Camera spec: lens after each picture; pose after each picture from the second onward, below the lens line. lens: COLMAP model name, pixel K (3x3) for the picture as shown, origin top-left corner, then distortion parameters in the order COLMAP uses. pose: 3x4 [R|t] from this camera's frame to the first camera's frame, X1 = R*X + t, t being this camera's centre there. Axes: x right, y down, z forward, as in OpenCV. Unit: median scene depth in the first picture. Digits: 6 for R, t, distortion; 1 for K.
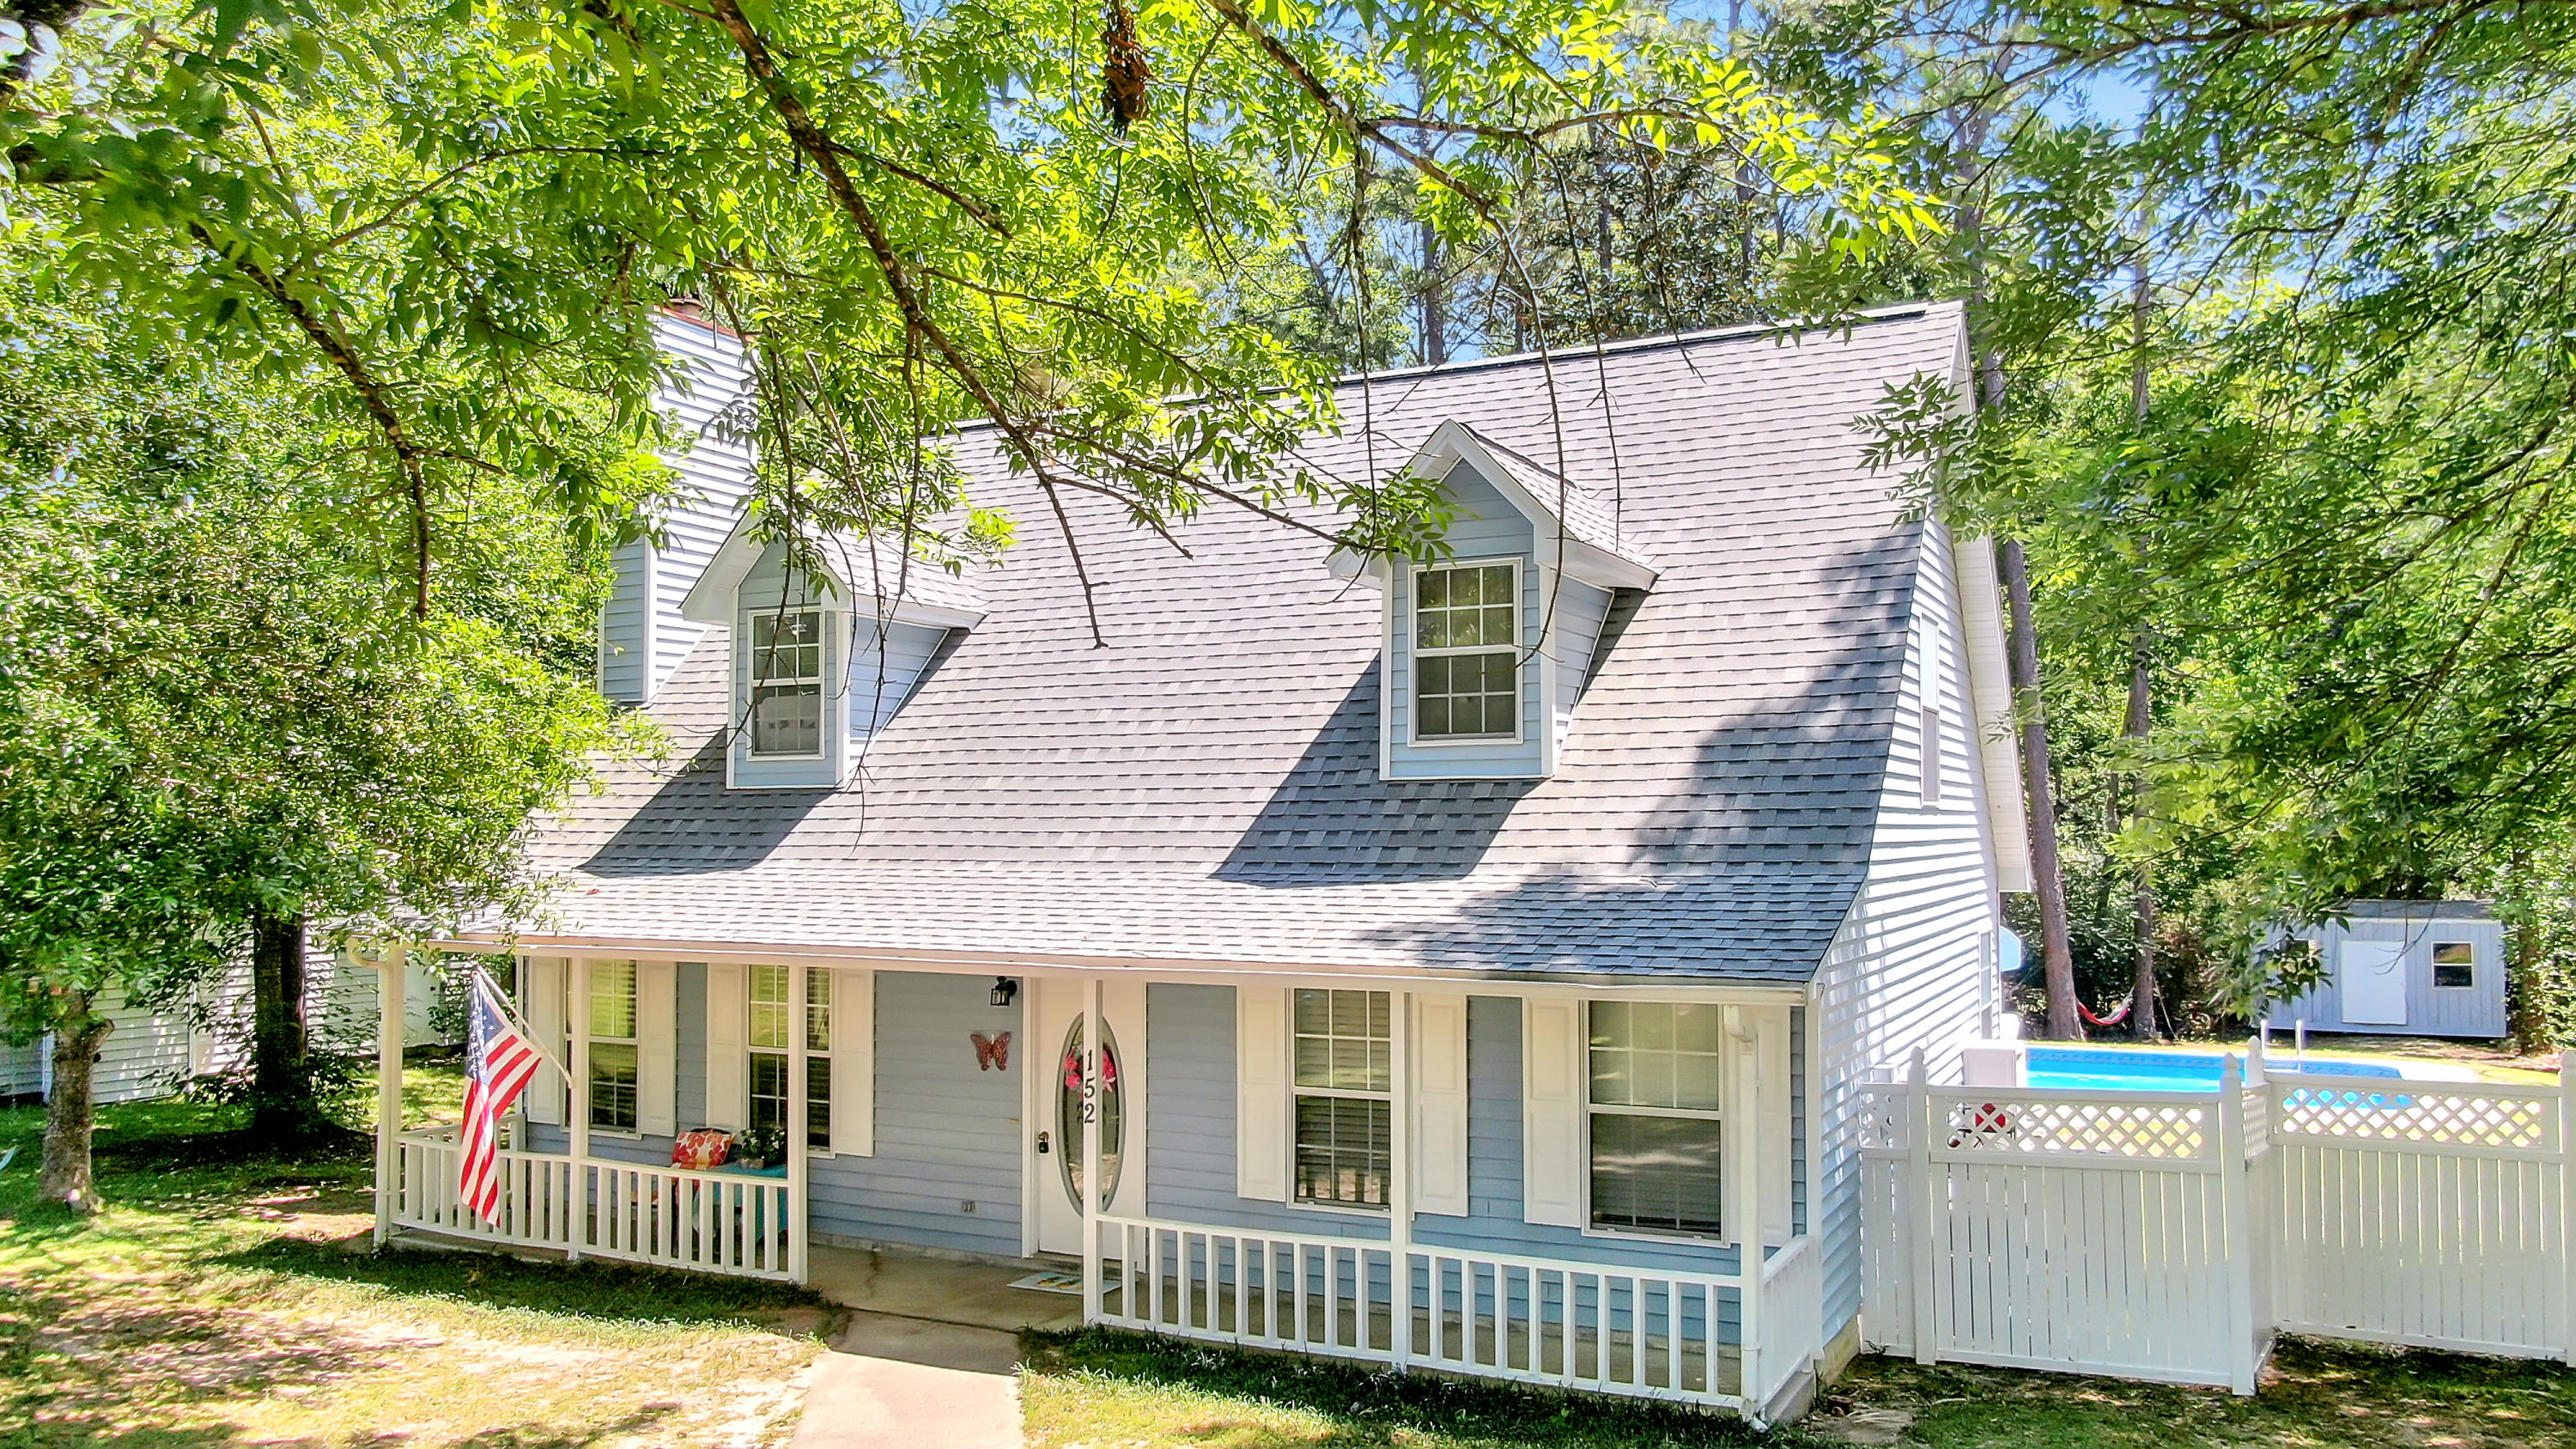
lens RADIAL K [[1920.9, 0, 1288.0], [0, 1920.9, 724.5], [0, 0, 1]] dist [-0.029948, -0.000261]
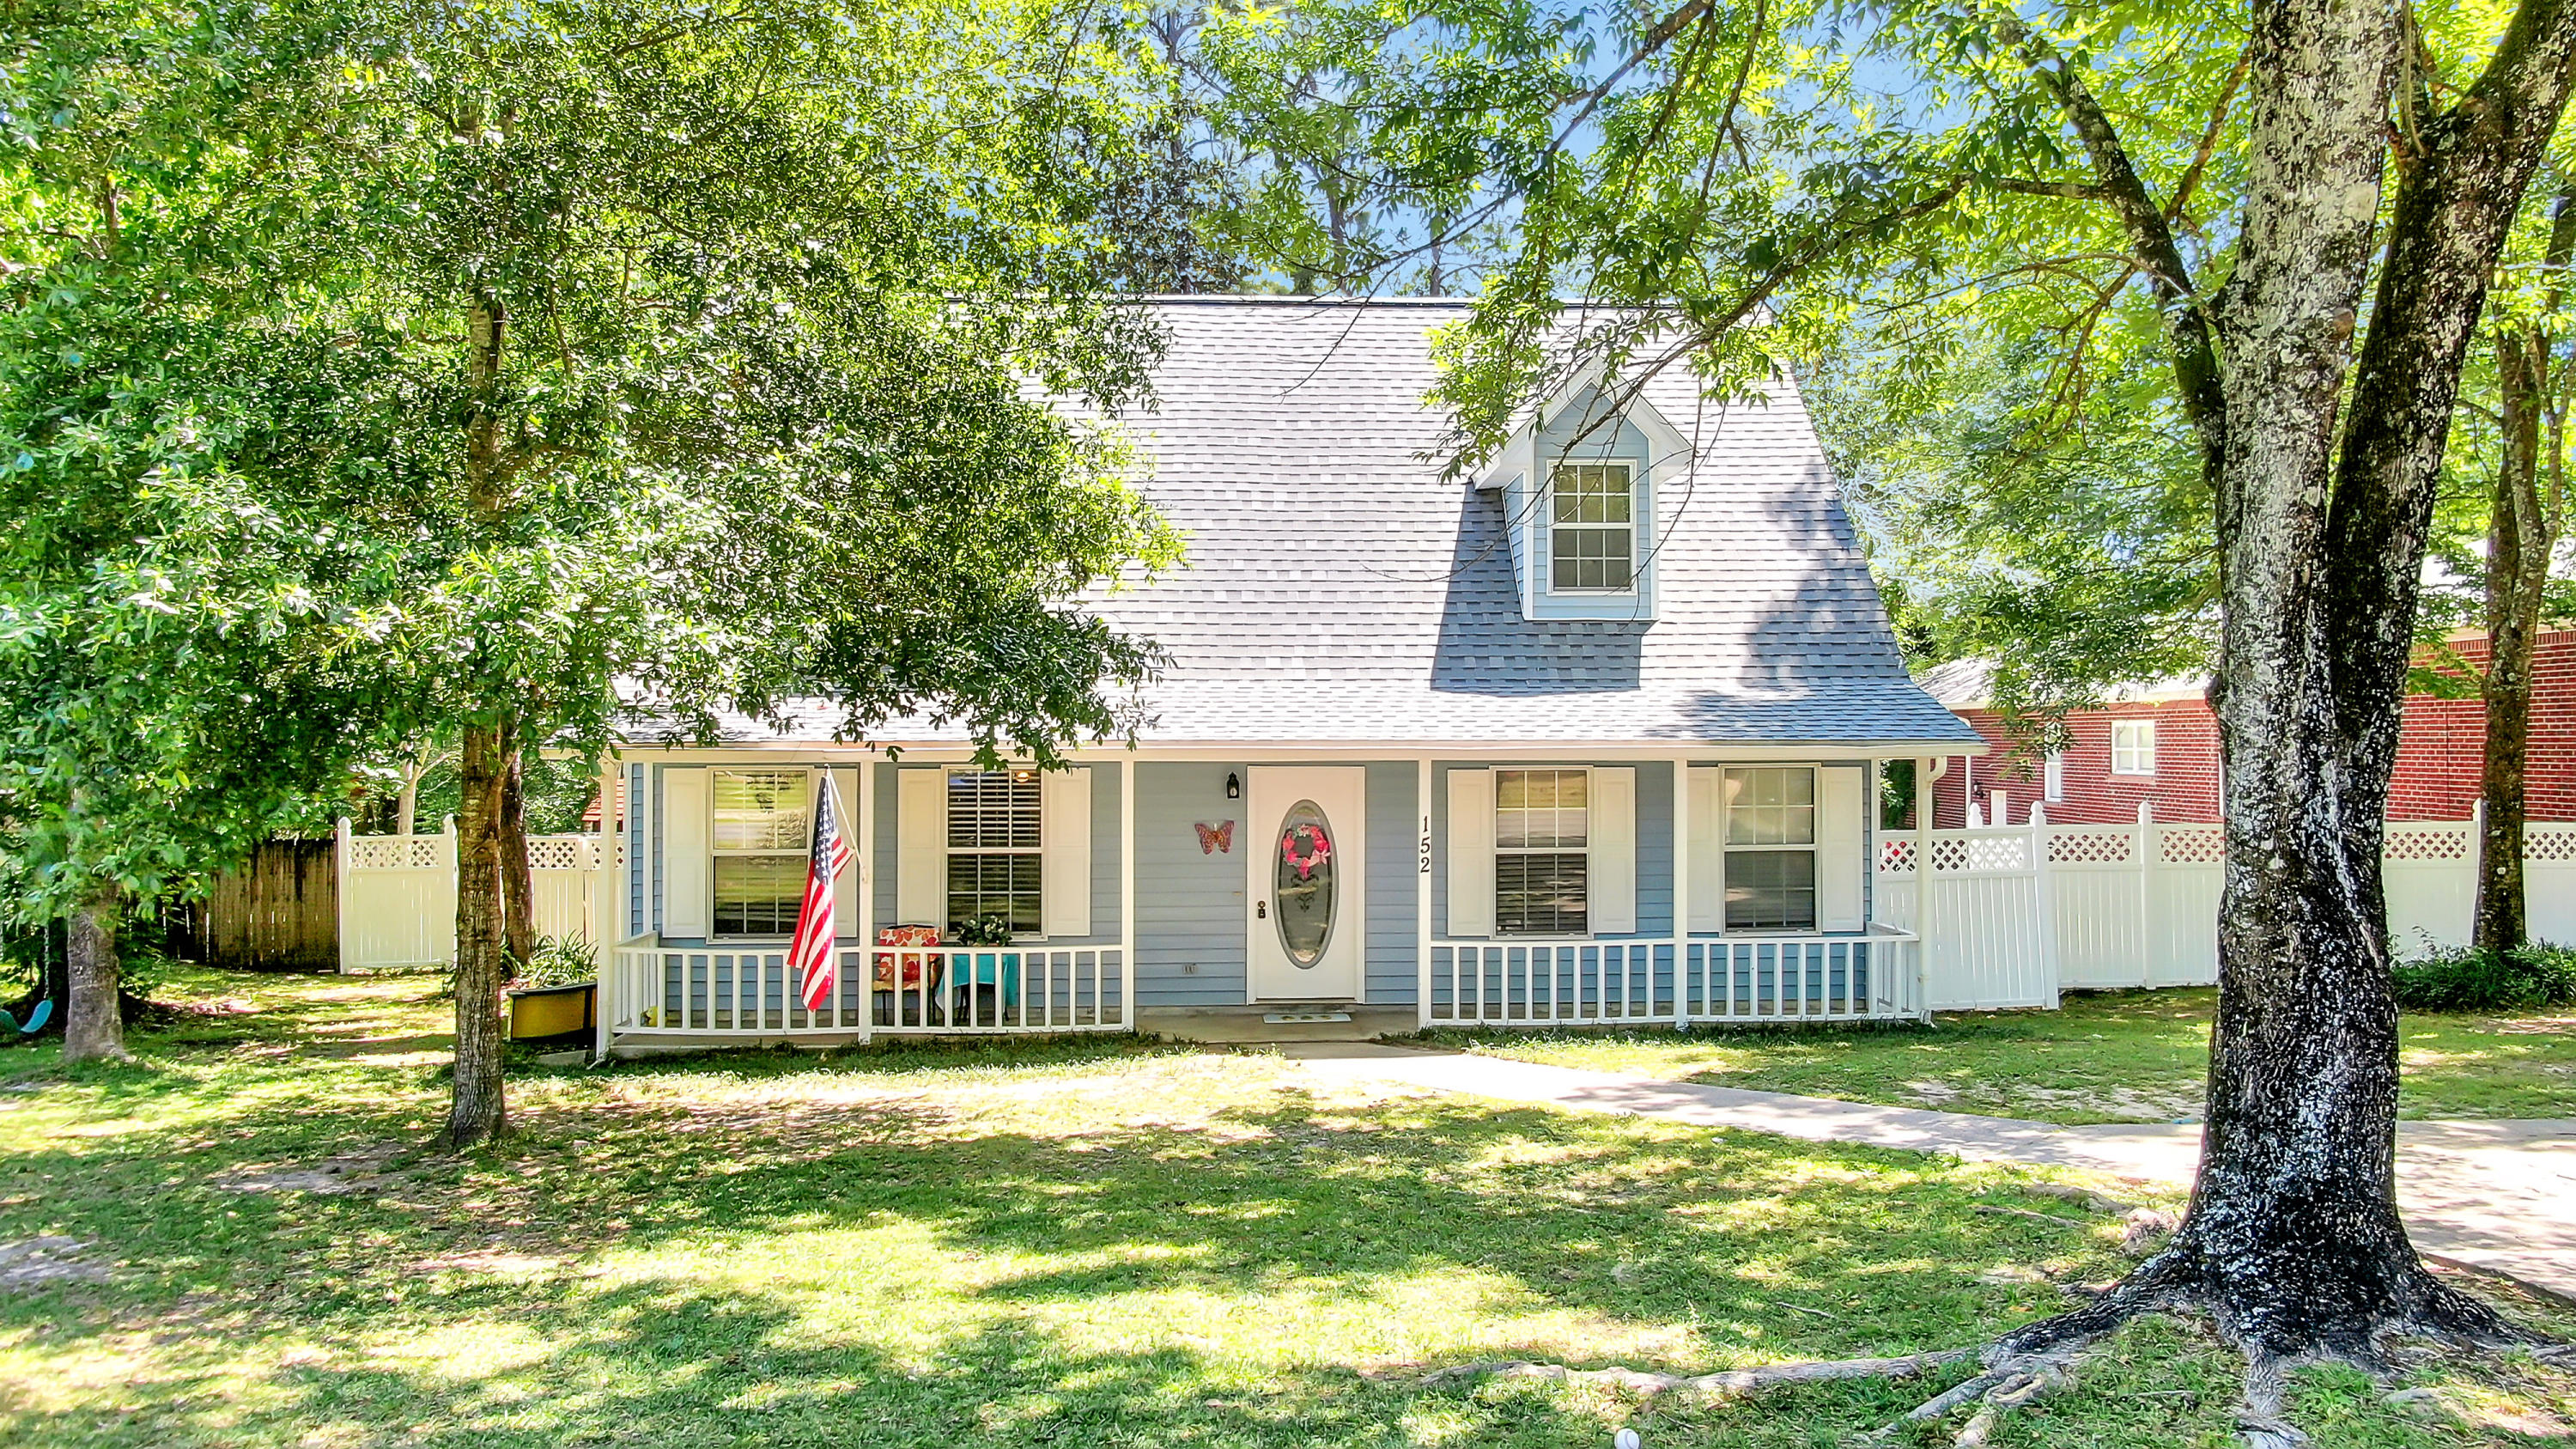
lens RADIAL K [[1920.9, 0, 1288.0], [0, 1920.9, 724.5], [0, 0, 1]] dist [-0.029948, -0.000261]
pose [[0.853713, 0.008954, 0.520666, -0.800832], [-0.029138, 0.999107, 0.030595, 0.066991], [-0.519927, -0.041291, 0.853212, -0.047672]]
